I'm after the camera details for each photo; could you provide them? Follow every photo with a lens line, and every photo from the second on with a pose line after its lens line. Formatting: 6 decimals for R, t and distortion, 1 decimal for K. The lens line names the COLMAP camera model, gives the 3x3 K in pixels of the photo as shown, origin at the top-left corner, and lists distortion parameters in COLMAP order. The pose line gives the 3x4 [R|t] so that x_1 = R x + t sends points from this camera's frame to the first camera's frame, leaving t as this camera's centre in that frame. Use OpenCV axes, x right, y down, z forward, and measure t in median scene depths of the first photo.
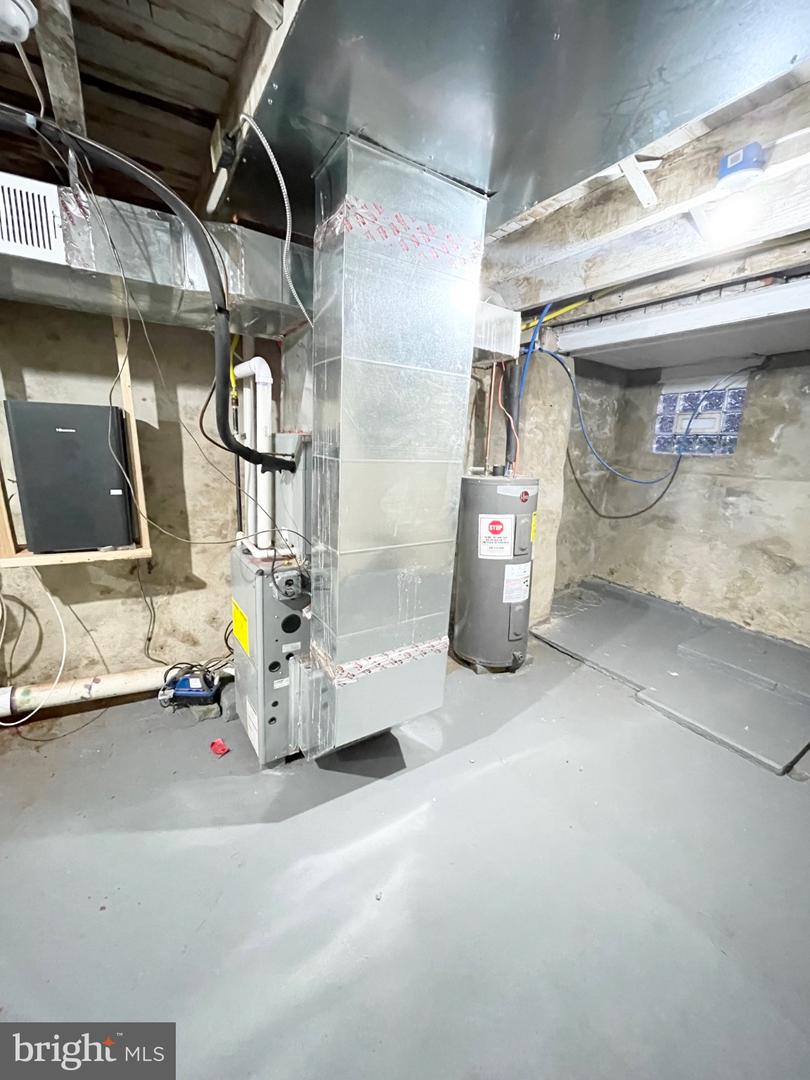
lens RADIAL K [[436.9, 0, 407.7], [0, 436.9, 534.7], [0, 0, 1]] dist [-0.000260, 0.000174]
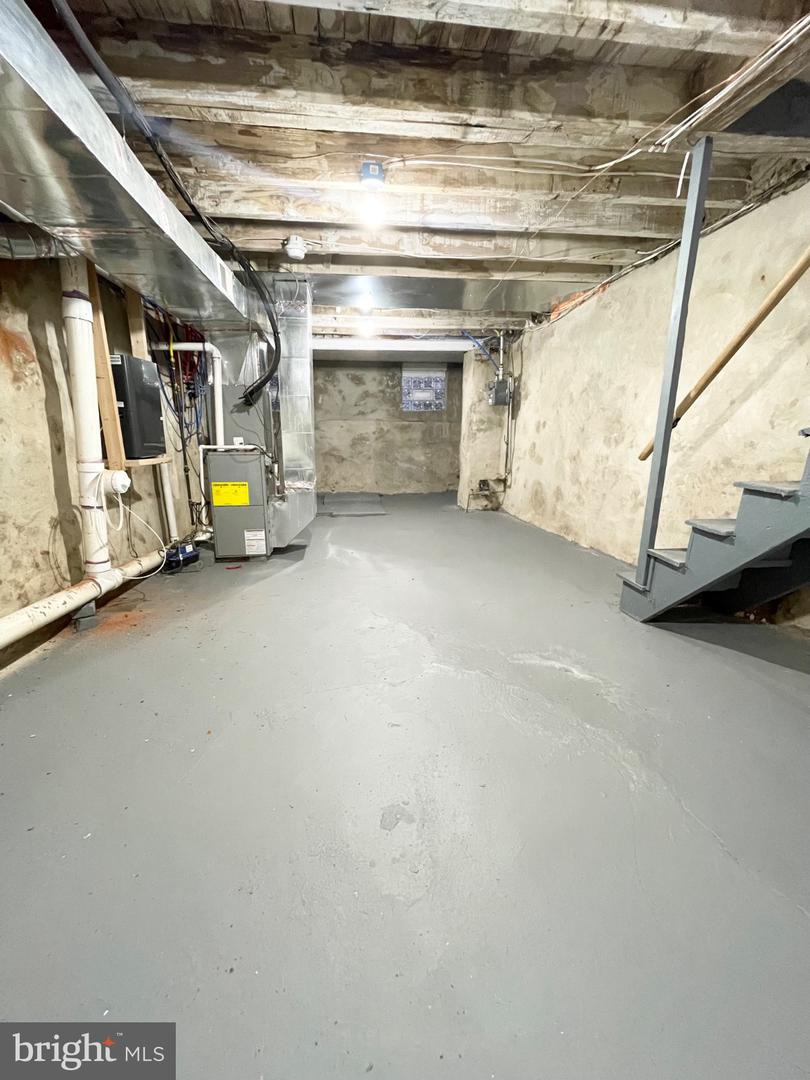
lens RADIAL K [[436.9, 0, 403.3], [0, 436.9, 537.5], [0, 0, 1]] dist [-0.000260, 0.000174]
pose [[0.433728, -0.255438, 0.864078, -1.515121], [0.208010, 0.961457, 0.179814, 0.182436], [-0.876705, 0.101746, 0.470145, -0.413053]]
